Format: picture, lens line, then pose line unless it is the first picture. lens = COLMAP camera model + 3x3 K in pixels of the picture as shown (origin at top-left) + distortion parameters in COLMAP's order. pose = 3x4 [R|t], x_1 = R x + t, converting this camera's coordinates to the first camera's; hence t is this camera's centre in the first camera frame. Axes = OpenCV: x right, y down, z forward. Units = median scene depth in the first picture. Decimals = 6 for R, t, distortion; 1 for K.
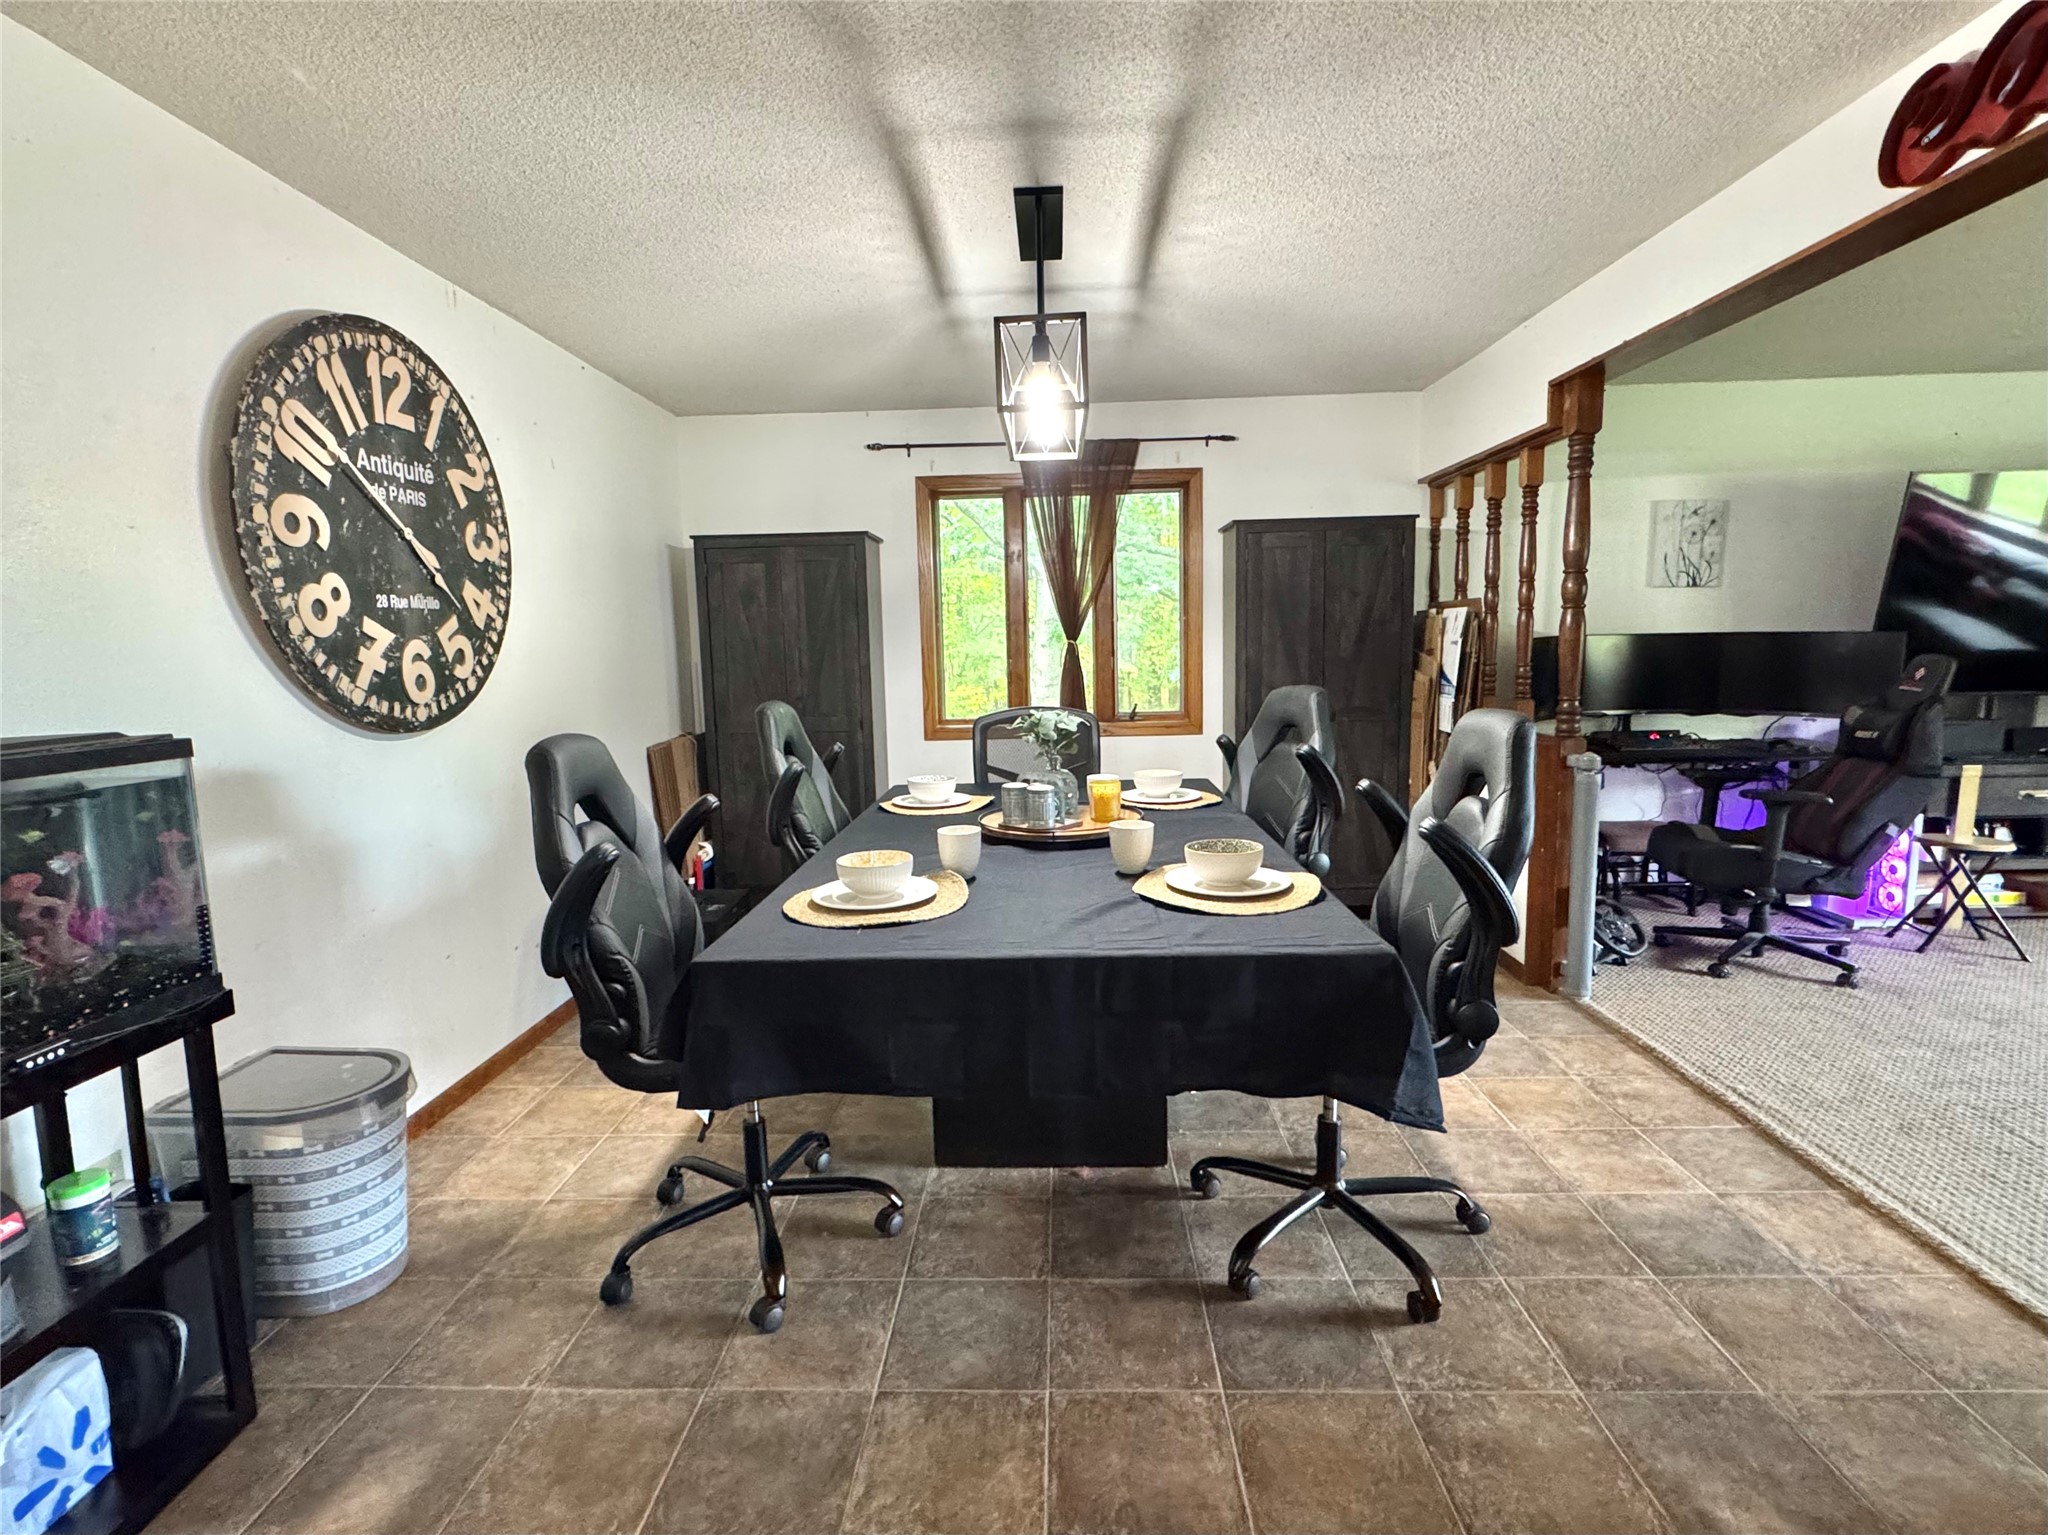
lens RADIAL K [[982.6, 0, 1024.0], [0, 982.6, 767.5], [0, 0, 1]] dist [-0.001445, 0.000337]
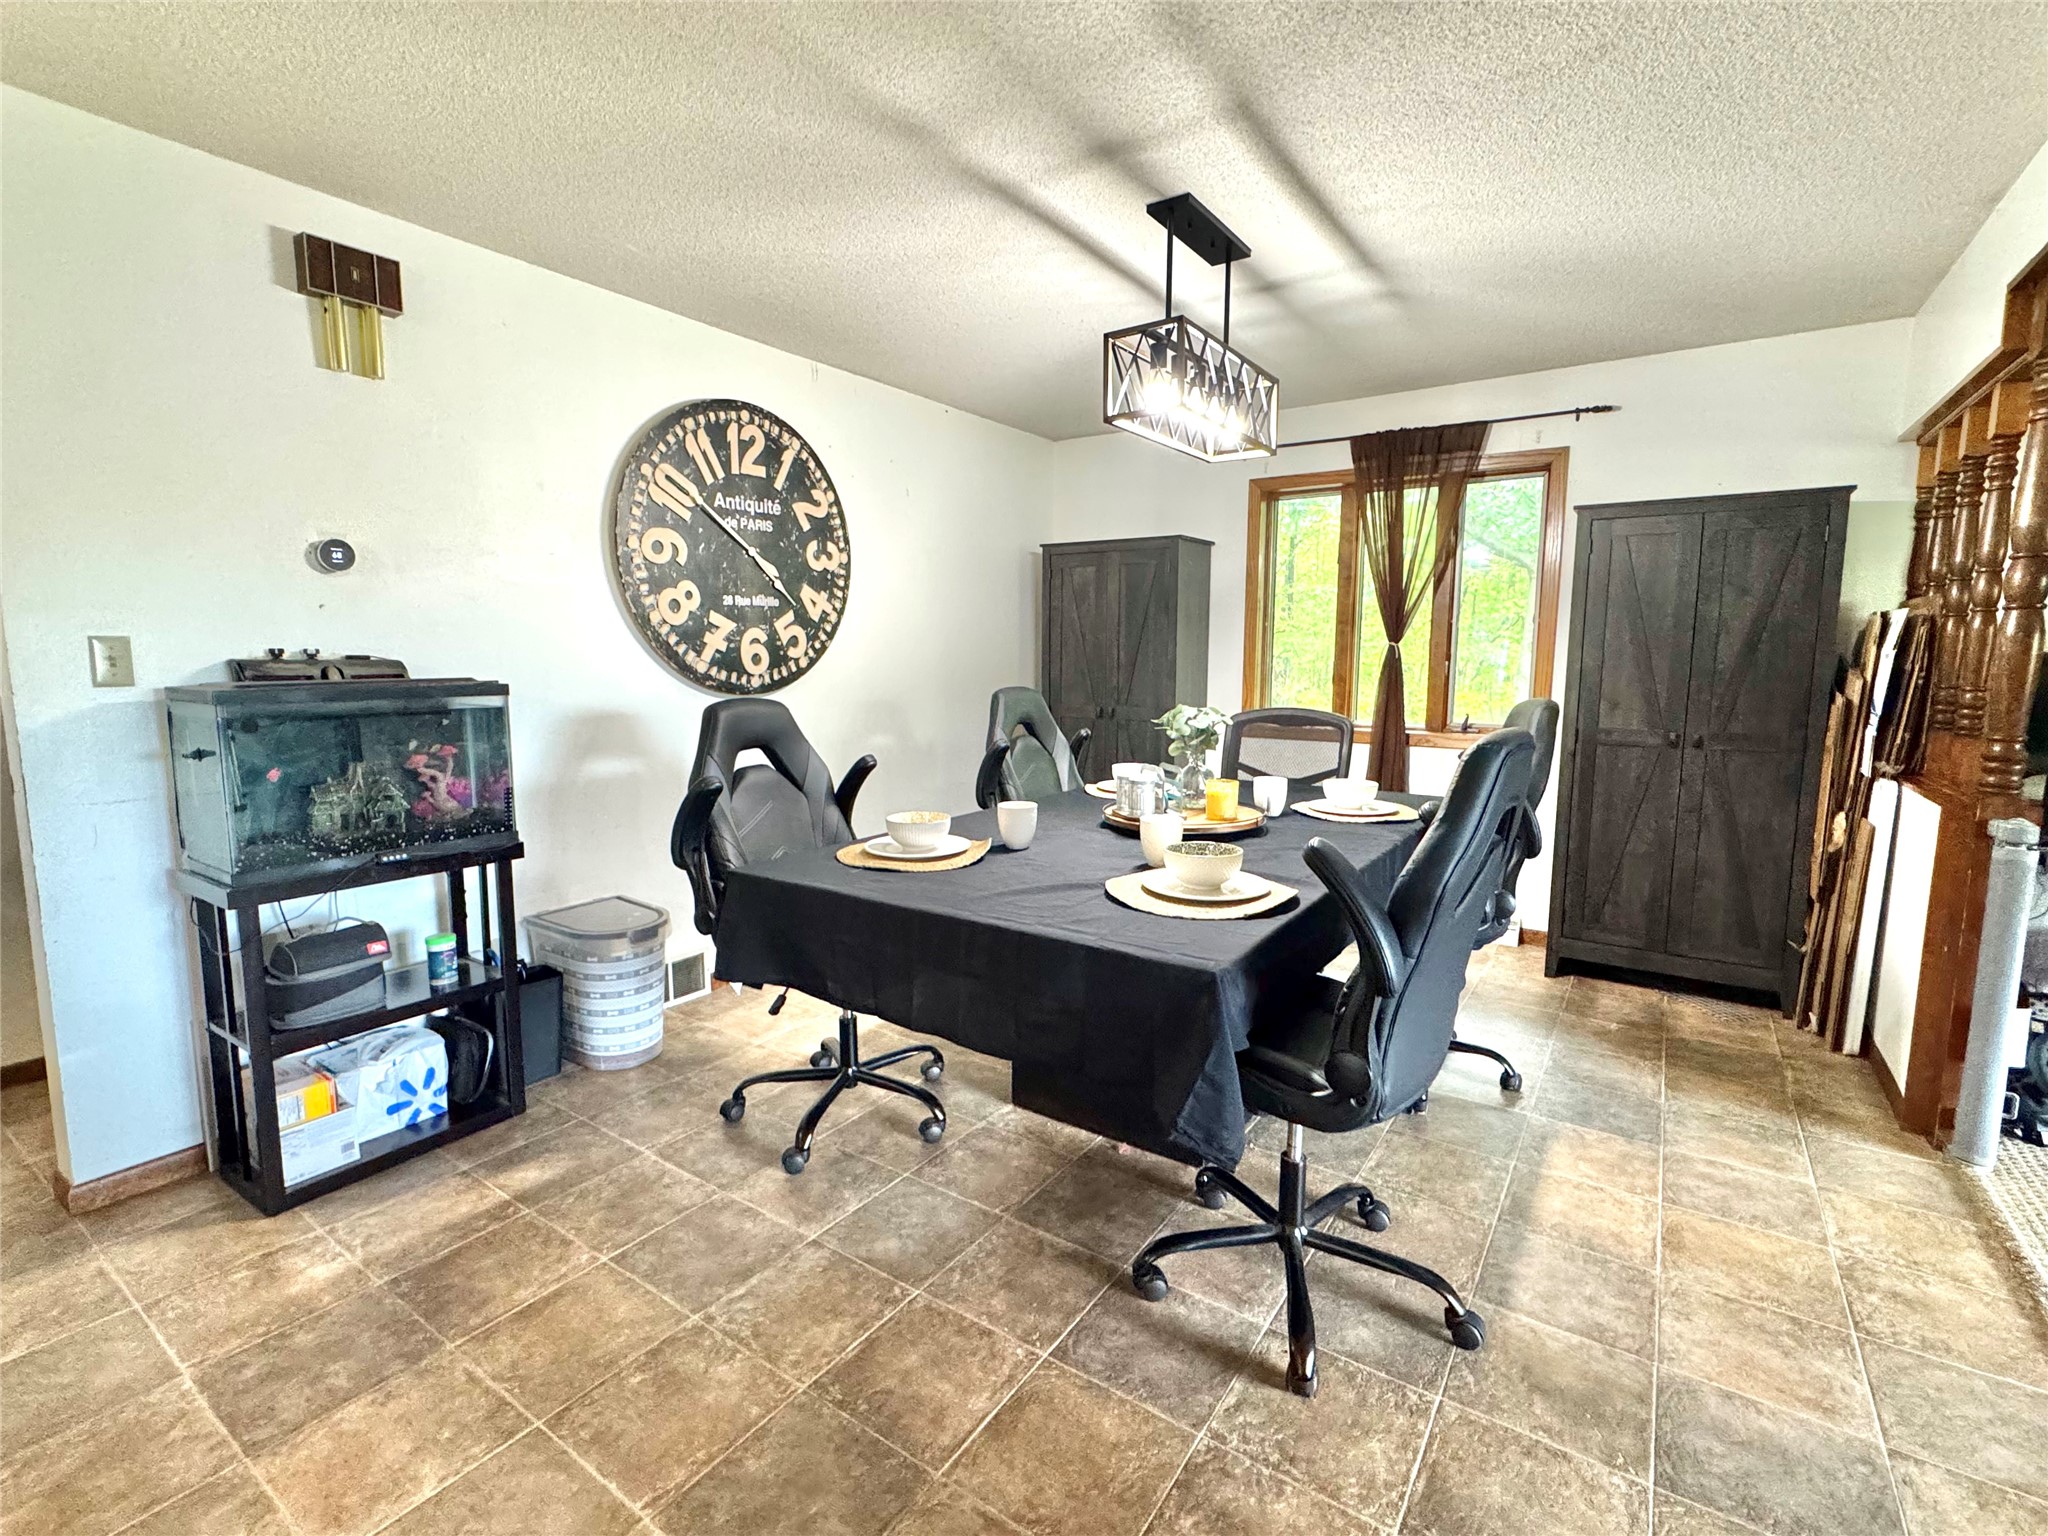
lens RADIAL K [[942.7, 0, 1024.0], [0, 942.7, 768.0], [0, 0, 1]] dist [-0.000941, 0.000099]
pose [[0.840521, 0.093985, -0.533564, 0.447513], [-0.090473, 0.995358, 0.032807, -0.012249], [0.534171, 0.020698, 0.845123, 0.086568]]
